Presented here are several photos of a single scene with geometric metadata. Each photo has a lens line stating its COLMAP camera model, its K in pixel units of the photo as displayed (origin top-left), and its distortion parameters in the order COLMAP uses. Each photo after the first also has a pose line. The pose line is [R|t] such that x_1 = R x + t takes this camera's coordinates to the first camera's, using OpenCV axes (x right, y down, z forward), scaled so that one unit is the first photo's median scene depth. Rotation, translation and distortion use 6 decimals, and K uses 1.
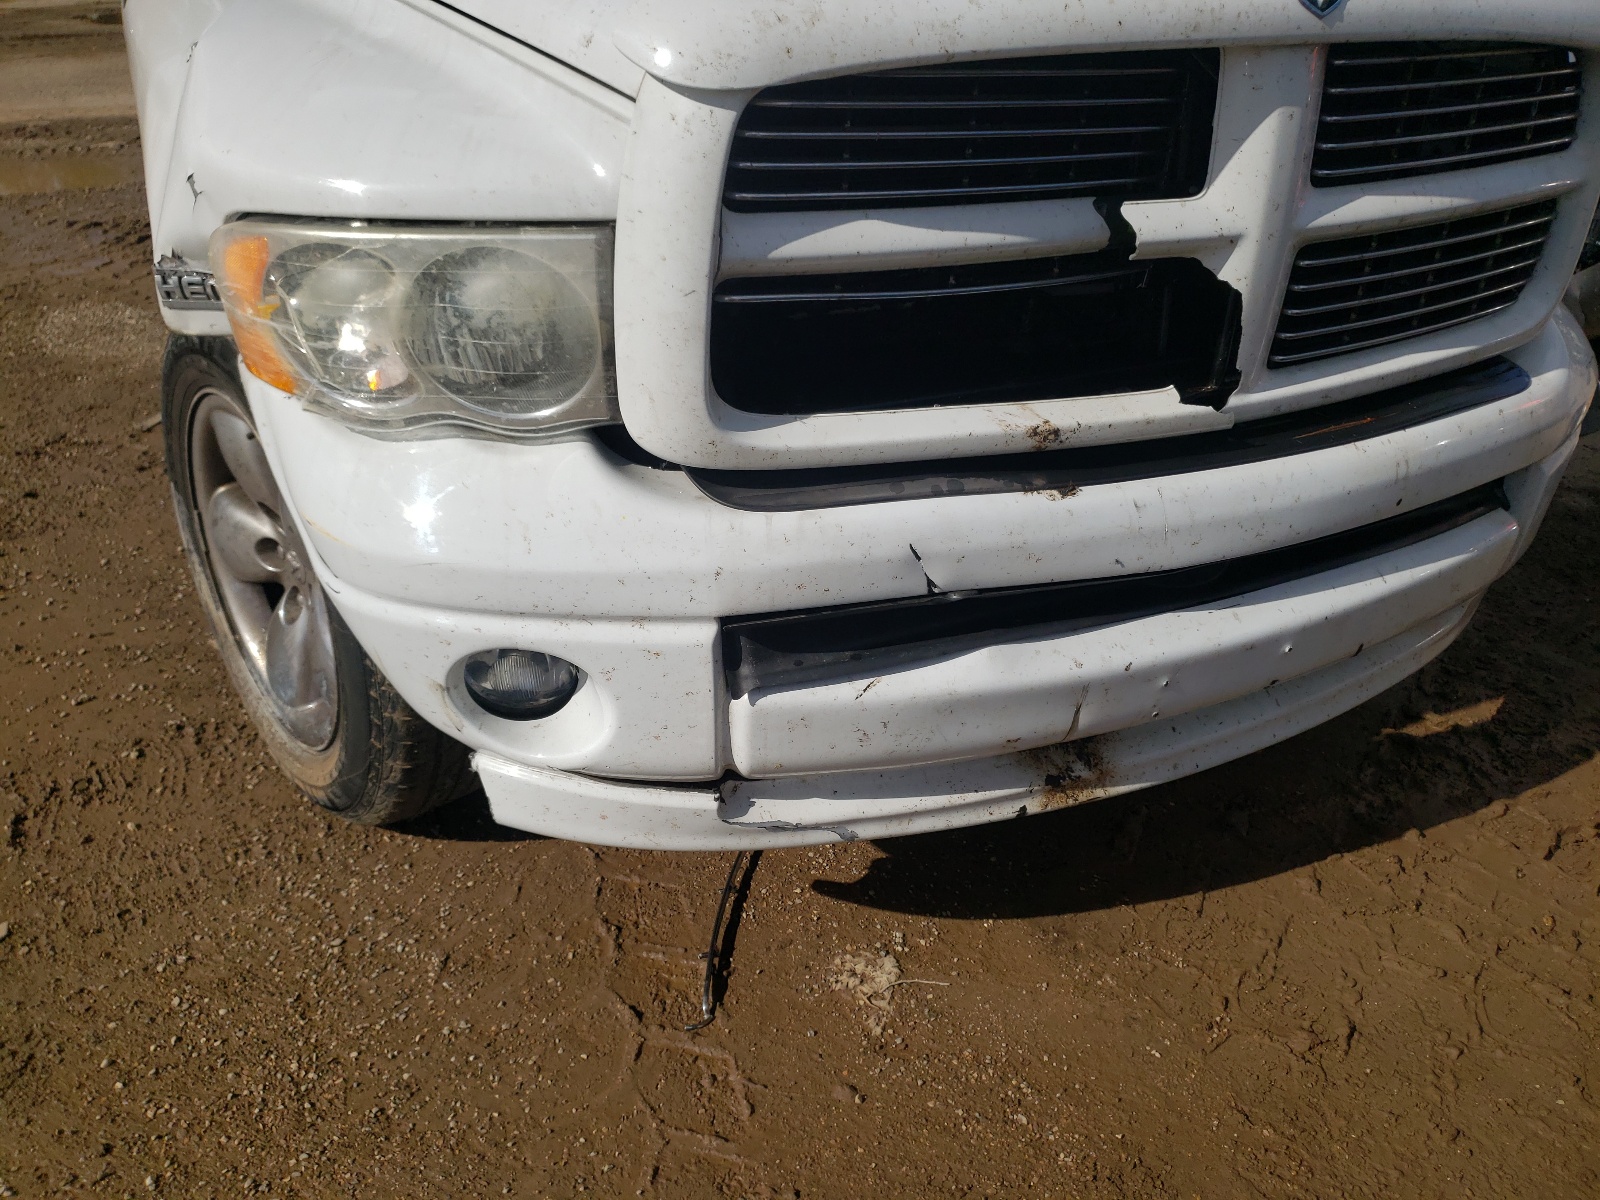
lens RADIAL K [[1240.2, 0, 812.1], [0, 1240.2, 599.7], [0, 0, 1]] dist [0.007846, 0.008415]
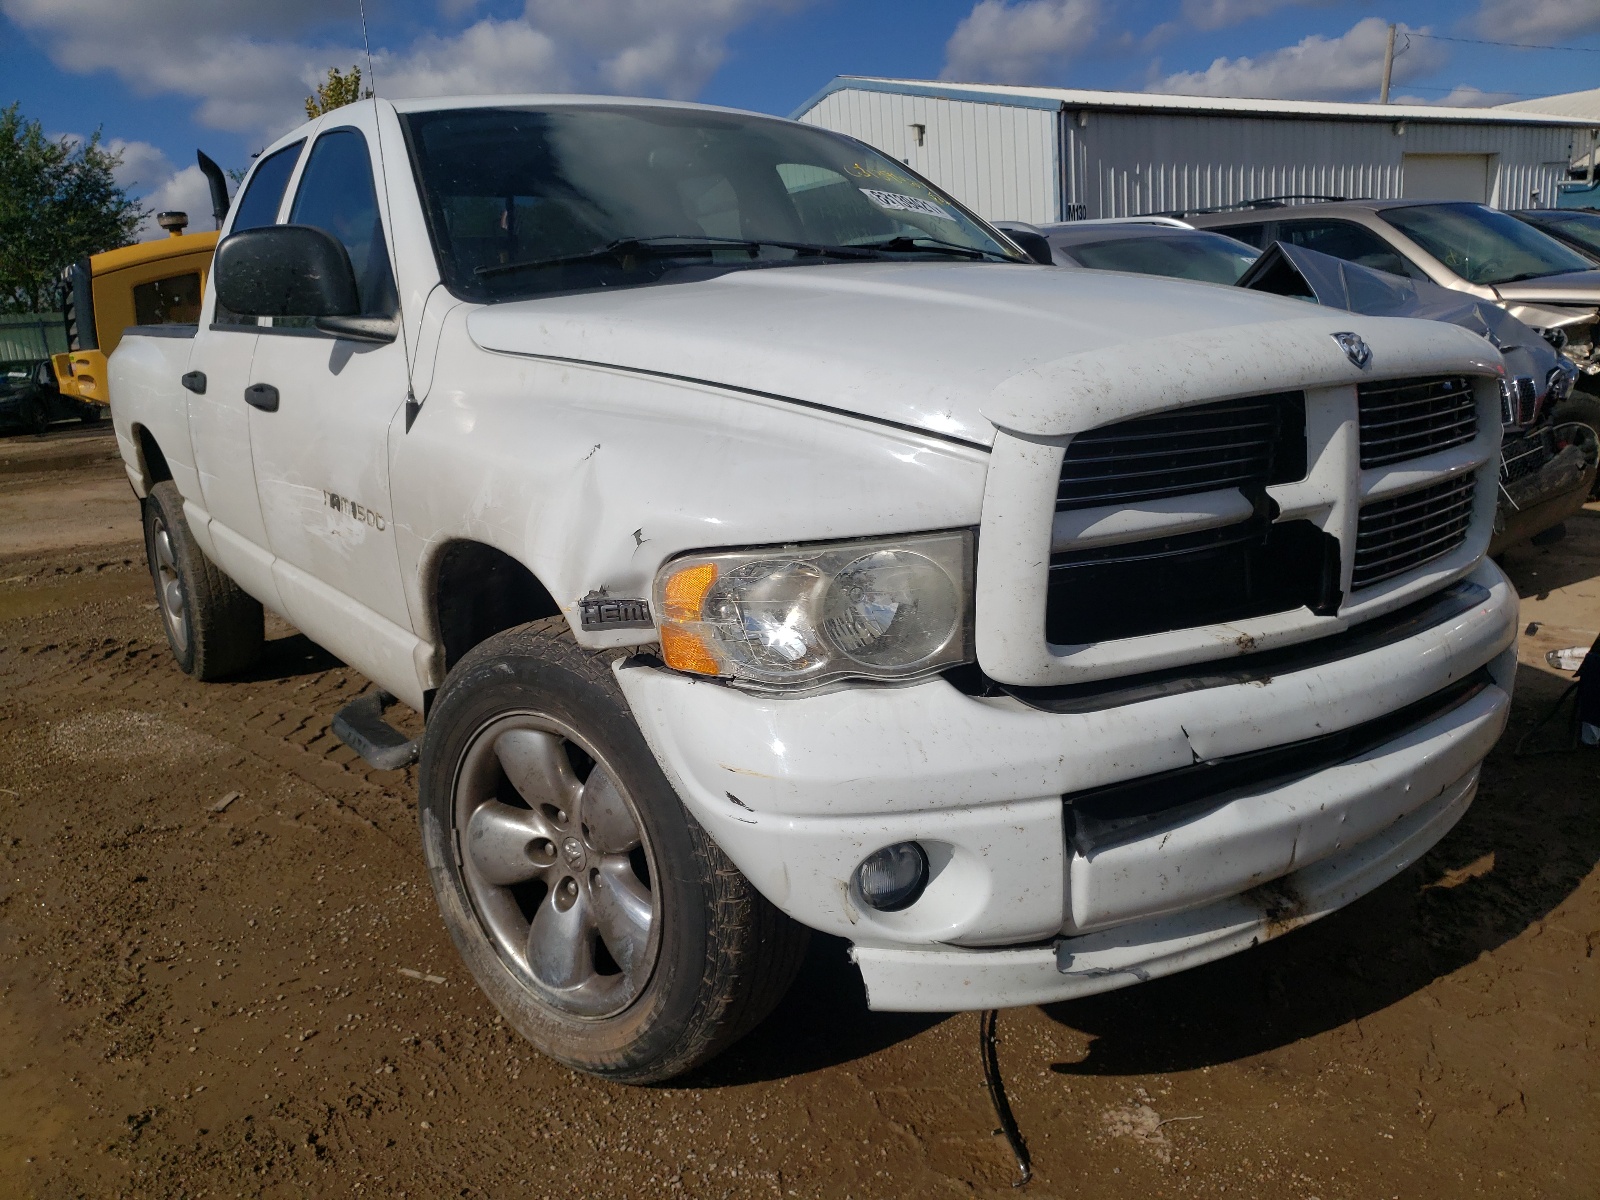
lens RADIAL K [[1240.2, 0, 812.1], [0, 1240.2, 599.7], [0, 0, 1]] dist [0.007846, 0.008415]
pose [[0.981156, -0.102889, 0.163542, -0.475681], [0.144712, 0.952164, -0.269150, 0.118949], [-0.128026, 0.287744, 0.949111, -0.280084]]
